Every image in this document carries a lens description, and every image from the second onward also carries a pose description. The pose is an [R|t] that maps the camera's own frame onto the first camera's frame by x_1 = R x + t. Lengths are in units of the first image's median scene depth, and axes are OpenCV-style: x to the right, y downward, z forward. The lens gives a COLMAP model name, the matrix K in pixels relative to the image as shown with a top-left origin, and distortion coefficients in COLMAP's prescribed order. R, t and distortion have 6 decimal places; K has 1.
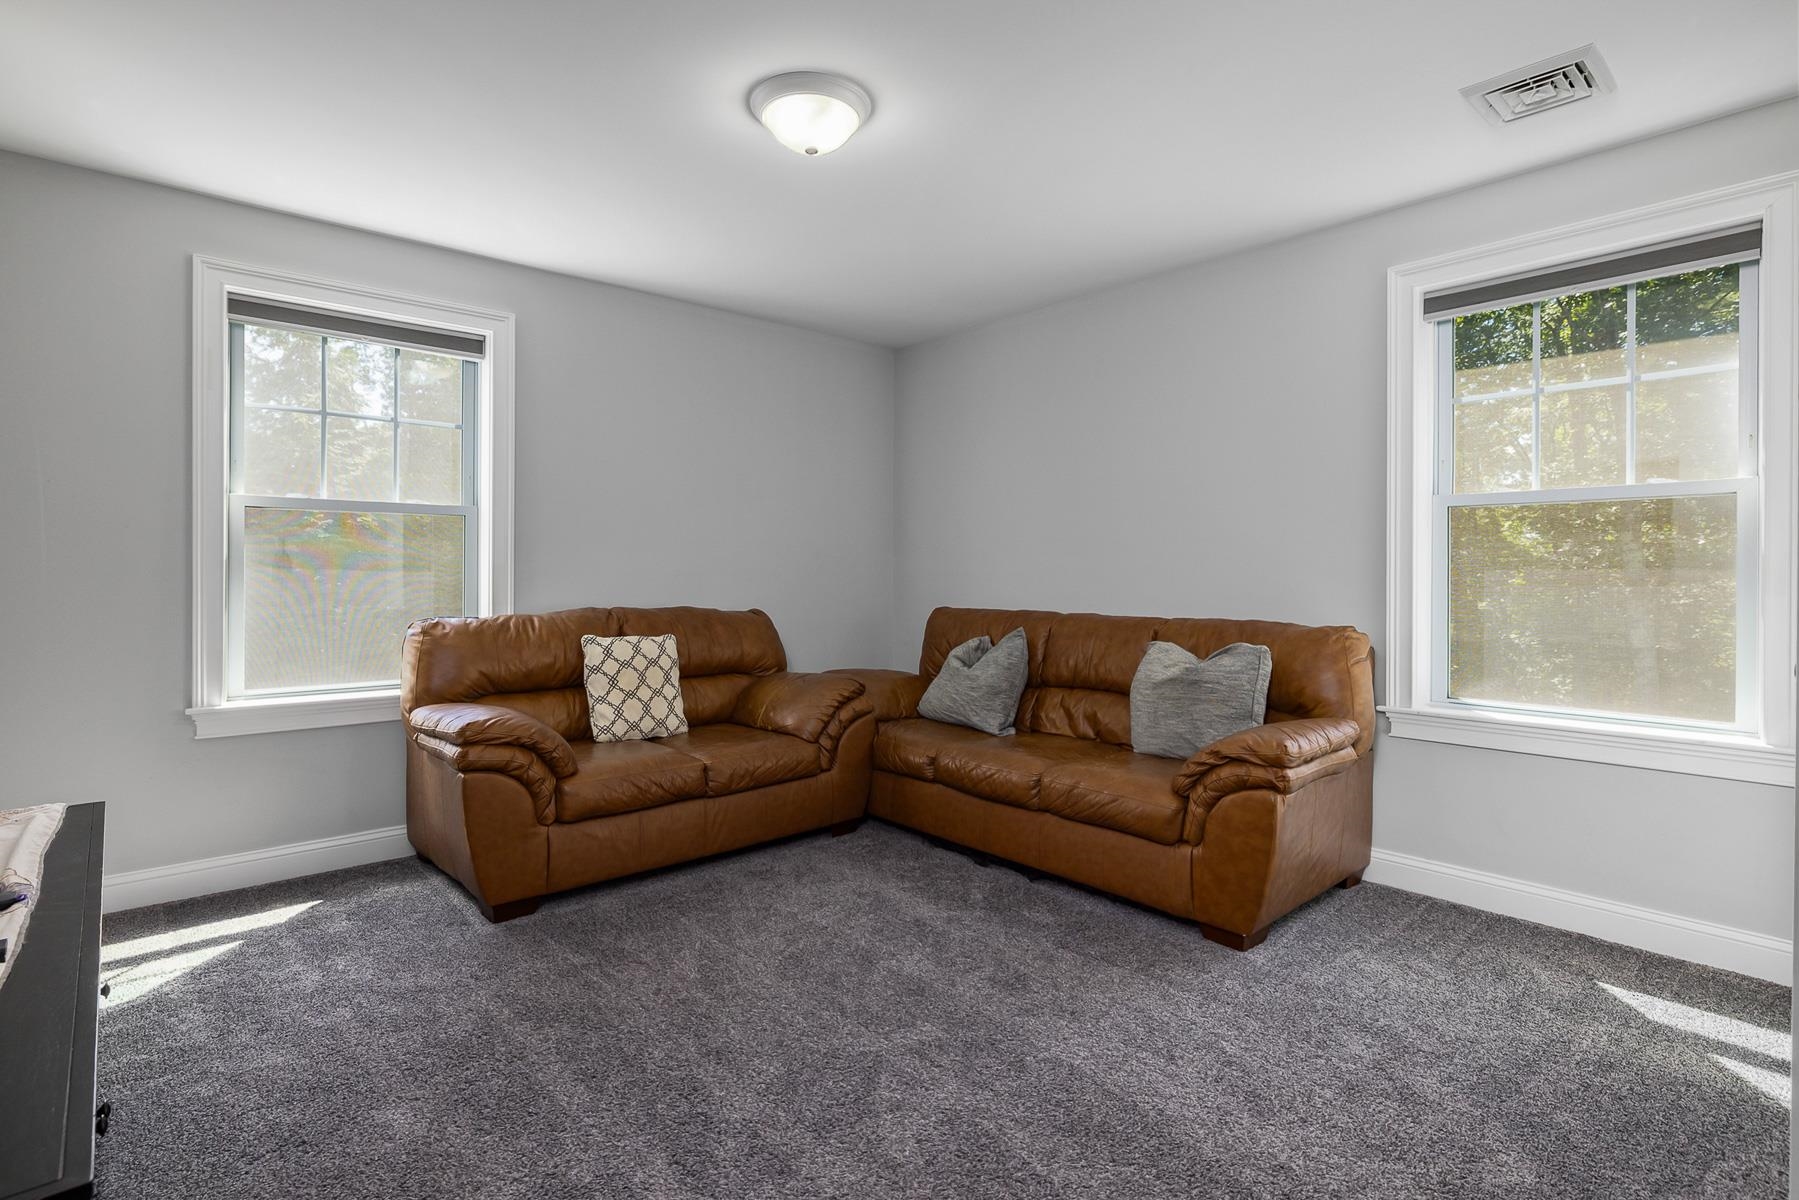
lens RADIAL K [[880.3, 0, 901.7], [0, 880.3, 581.2], [0, 0, 1]] dist [0.000239, -0.000117]
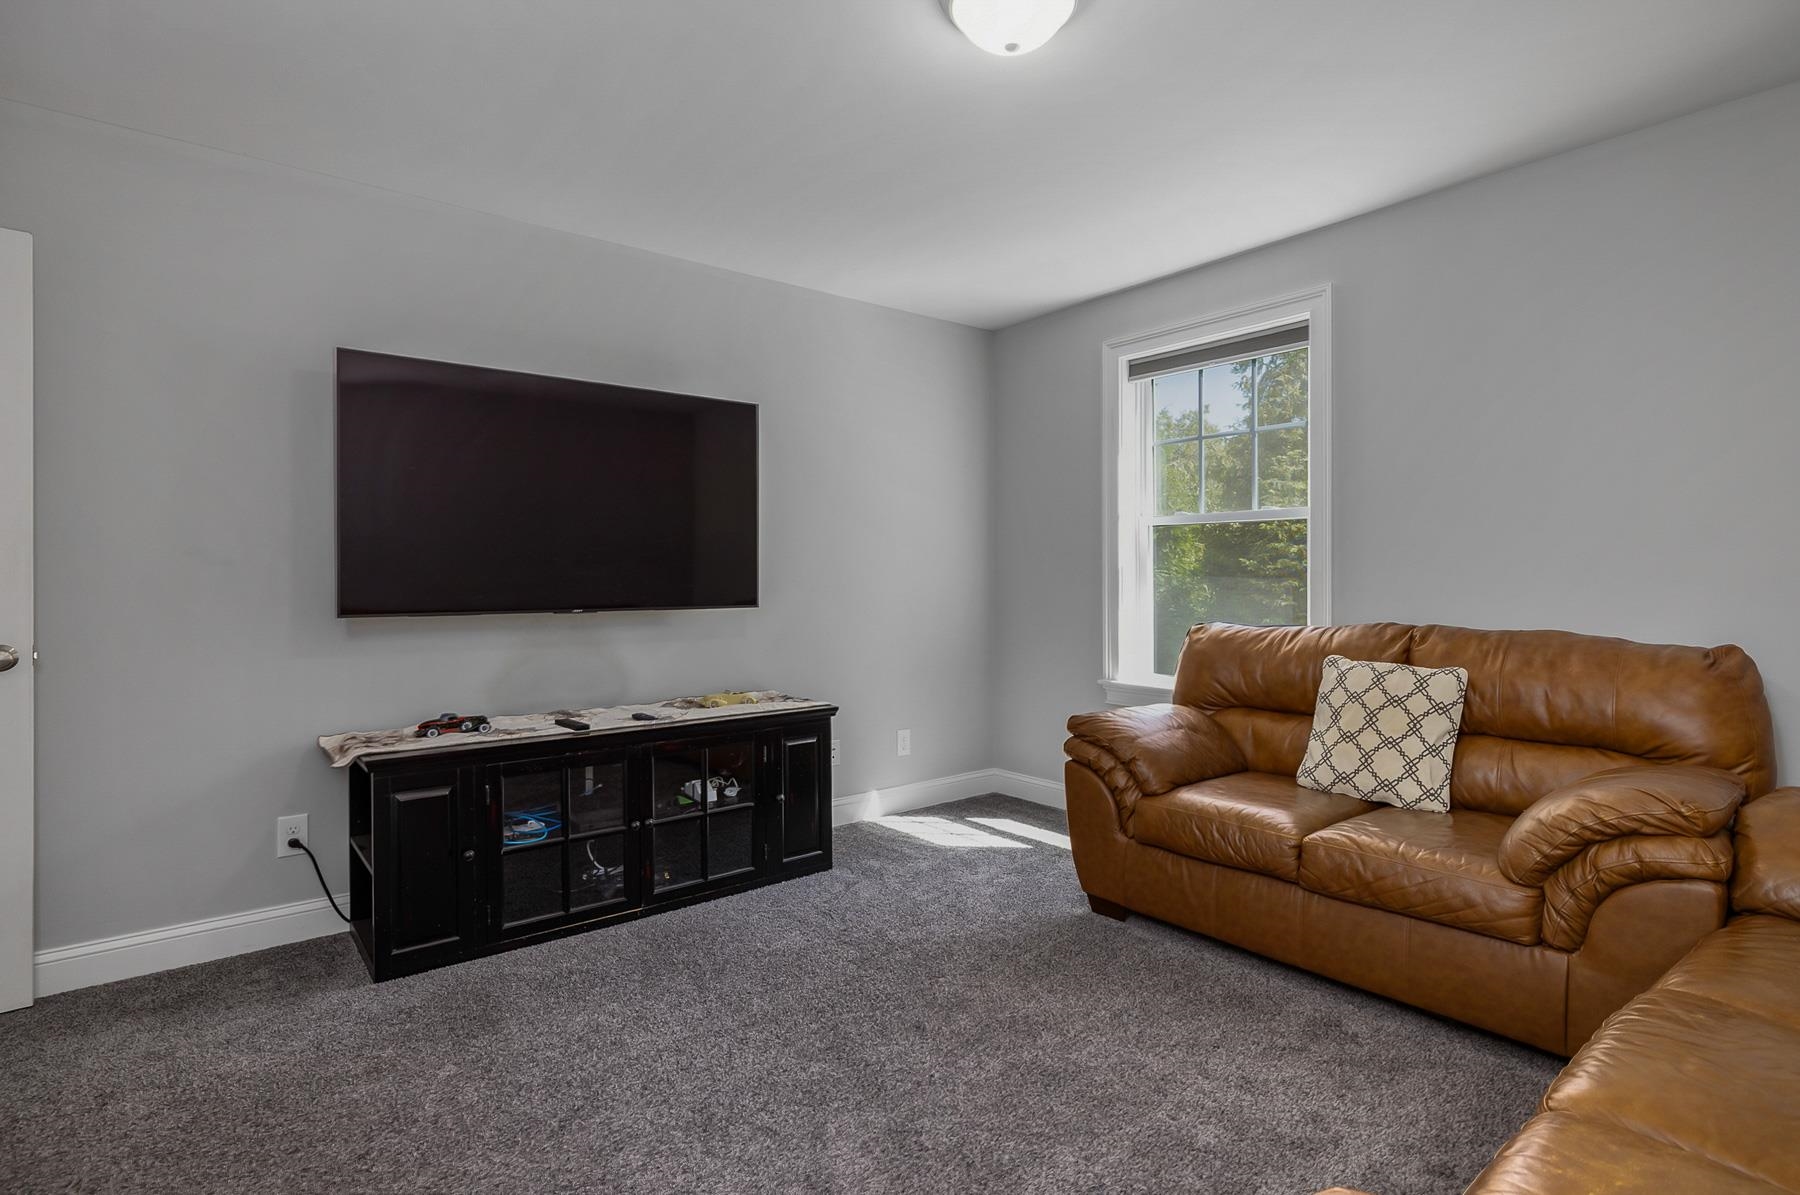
lens RADIAL K [[880.7, 0, 902.2], [0, 880.7, 578.7], [0, 0, 1]] dist [0.000239, -0.000117]
pose [[-0.050208, -0.001403, -0.998738, 0.481774], [-0.006257, 0.999980, -0.001090, -0.005714], [0.998719, 0.006195, -0.050216, 0.655083]]
